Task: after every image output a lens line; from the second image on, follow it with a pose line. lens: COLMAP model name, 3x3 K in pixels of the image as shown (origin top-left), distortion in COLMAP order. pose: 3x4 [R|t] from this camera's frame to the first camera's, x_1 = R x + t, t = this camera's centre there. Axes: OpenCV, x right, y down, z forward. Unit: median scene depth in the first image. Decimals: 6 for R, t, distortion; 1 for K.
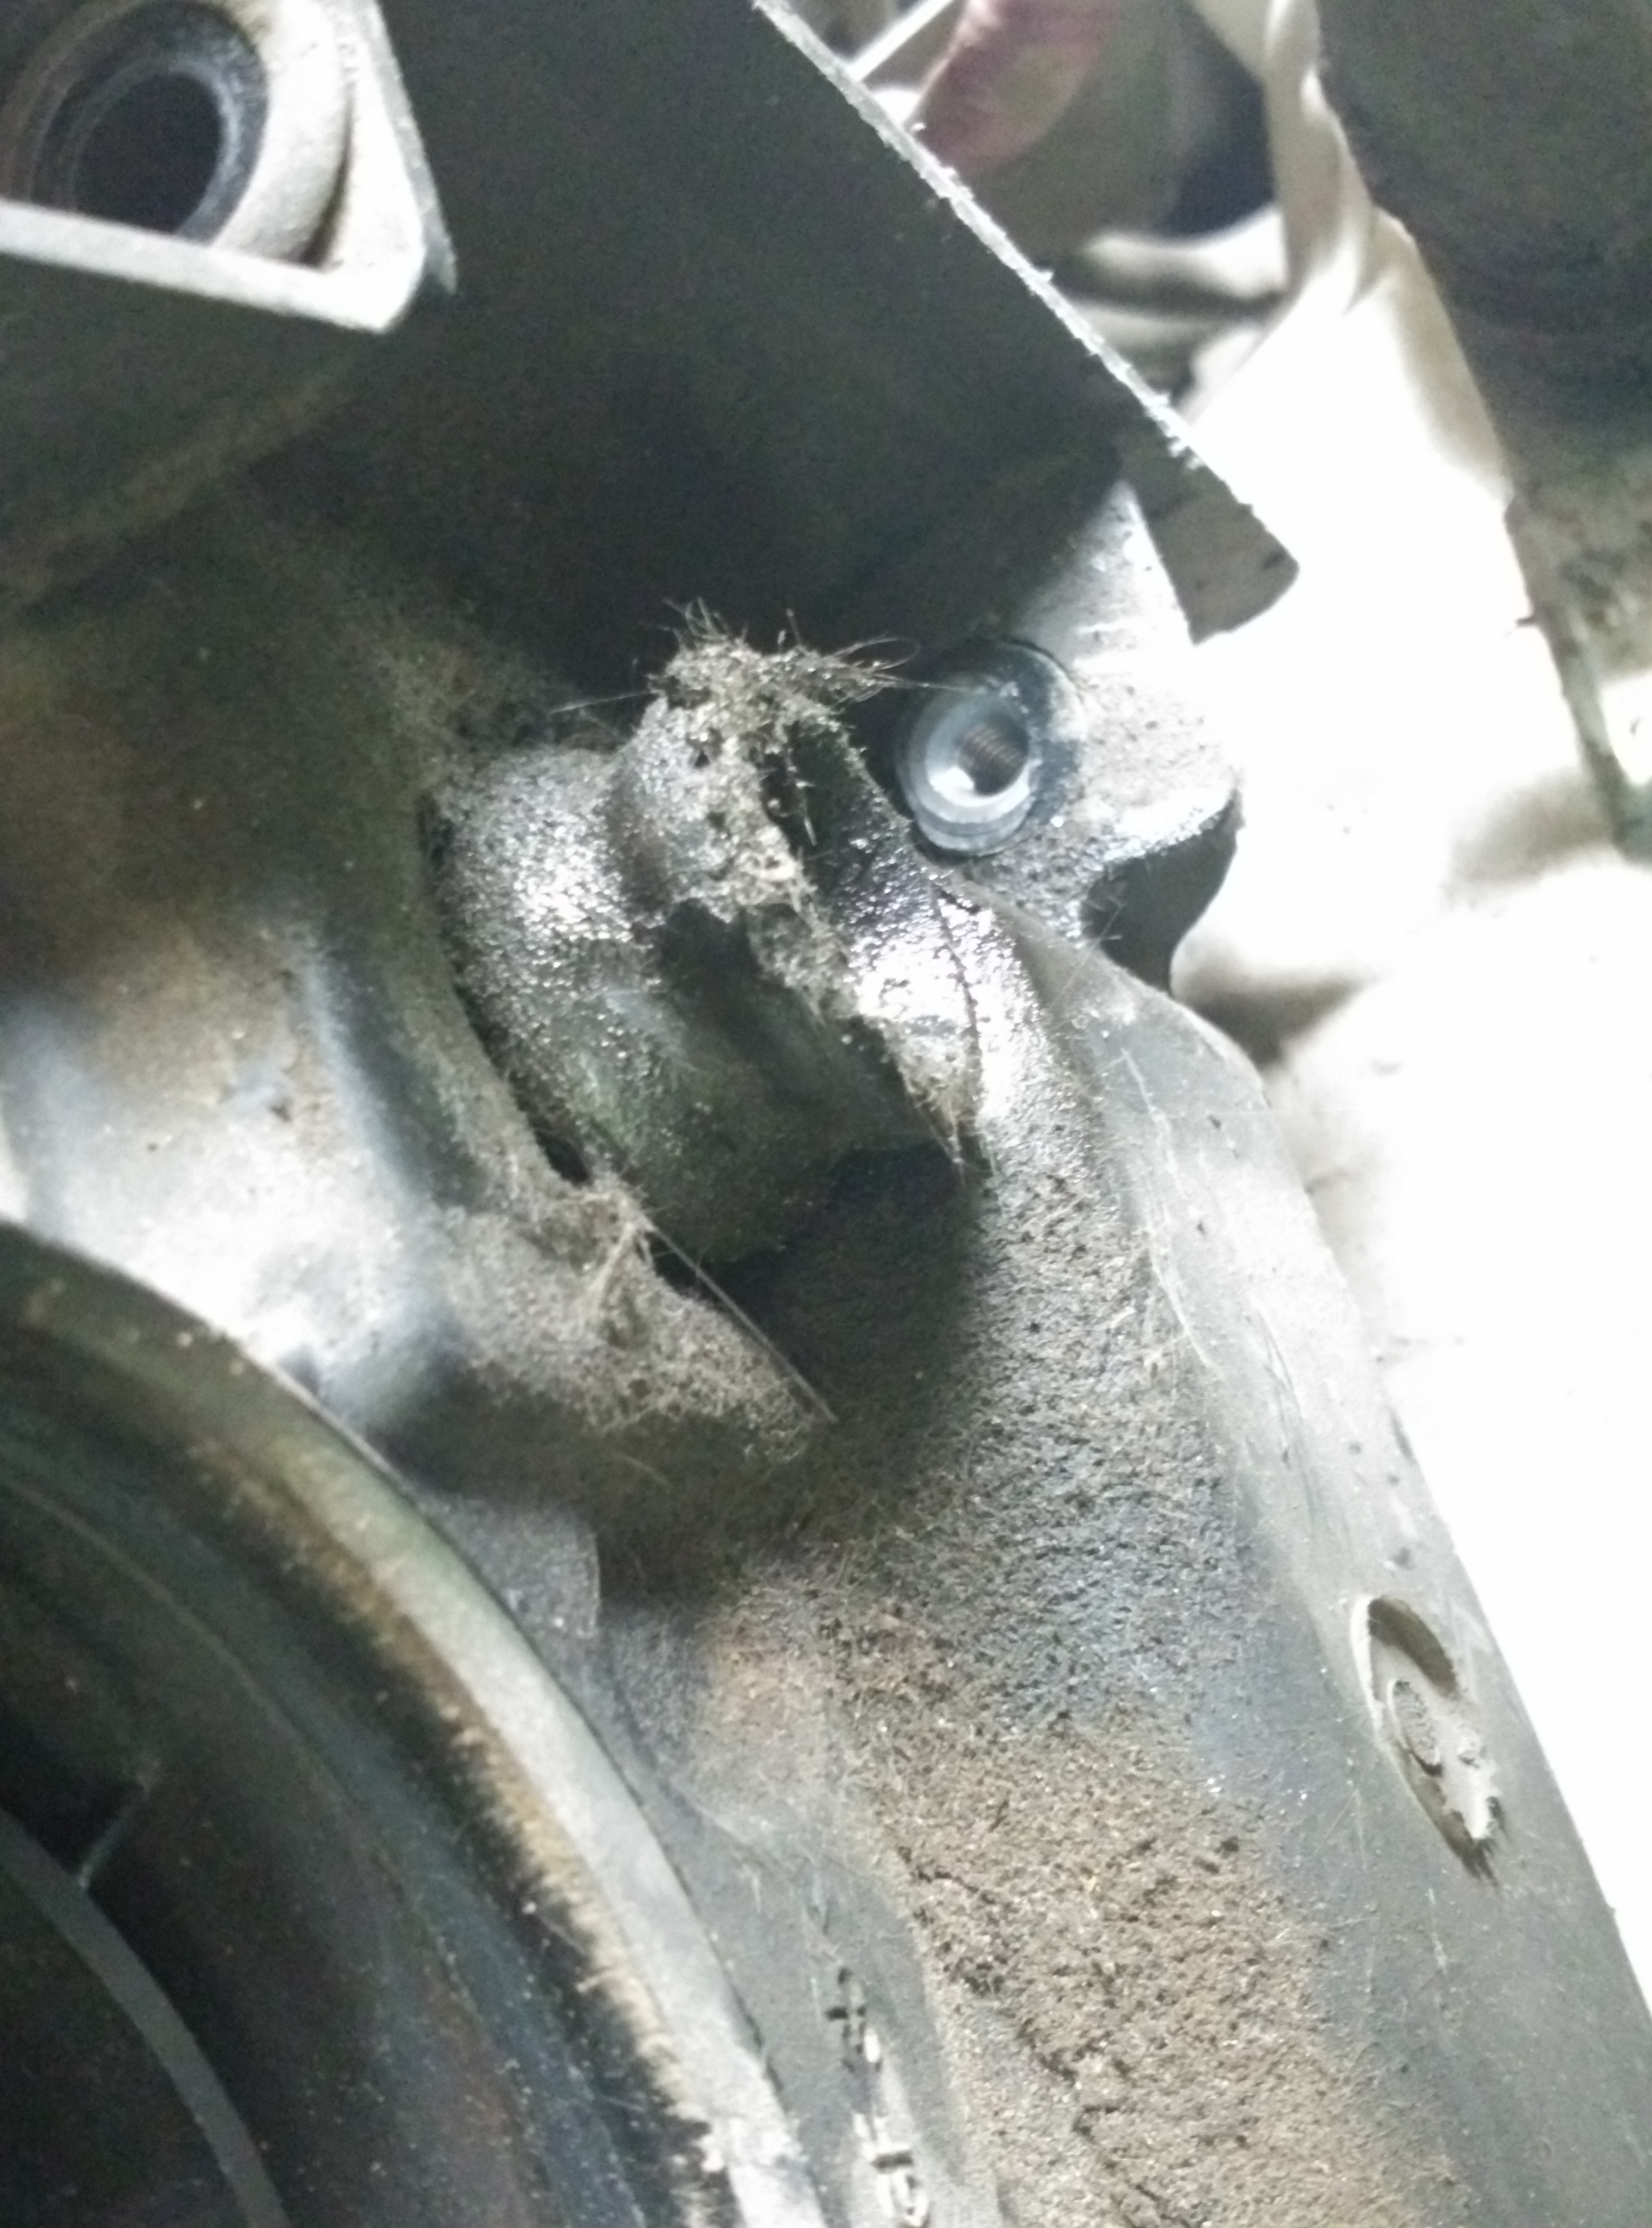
lens RADIAL K [[3070.6, 0, 784.8], [0, 3070.6, 1115.5], [0, 0, 1]] dist [0.323479, -1.274366]
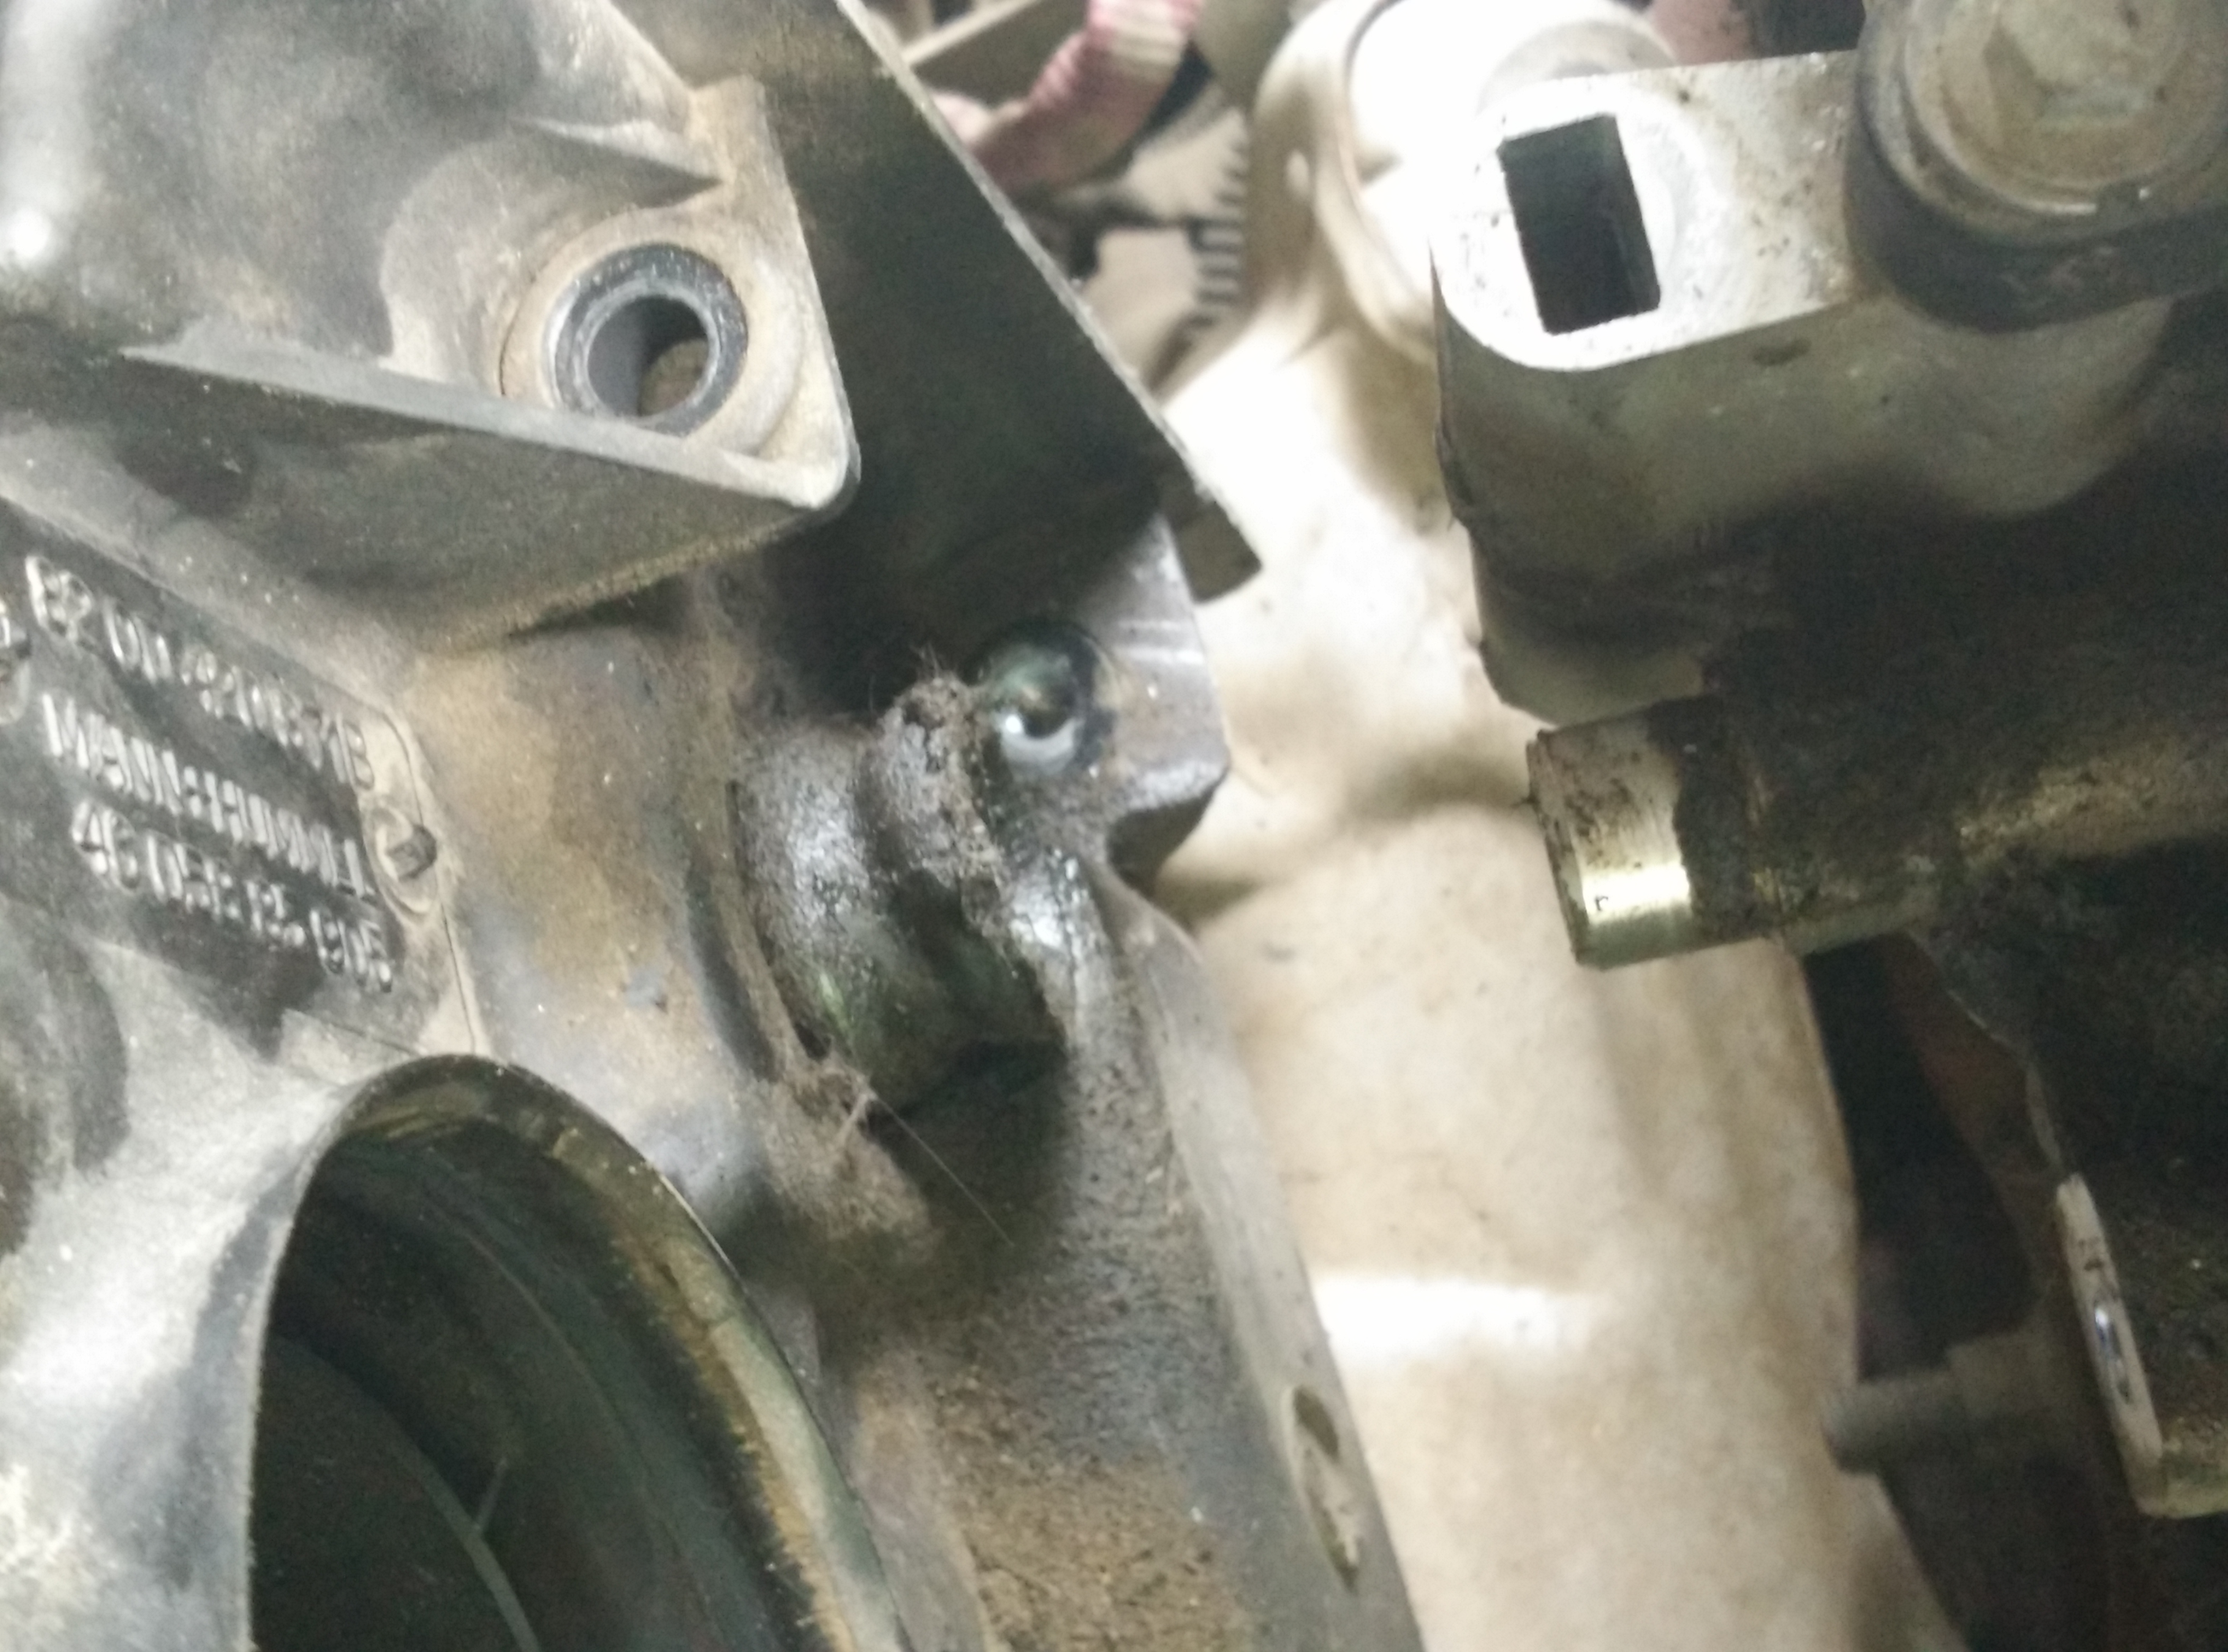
lens RADIAL K [[3317.0, 0, 1113.2], [0, 3317.0, 790.4], [0, 0, 1]] dist [0.258711, -0.915492]
pose [[0.973656, 0.107634, 0.201018, -0.238504], [-0.106273, 0.994182, -0.017581, -0.081896], [-0.201741, -0.004245, 0.979430, -0.483546]]
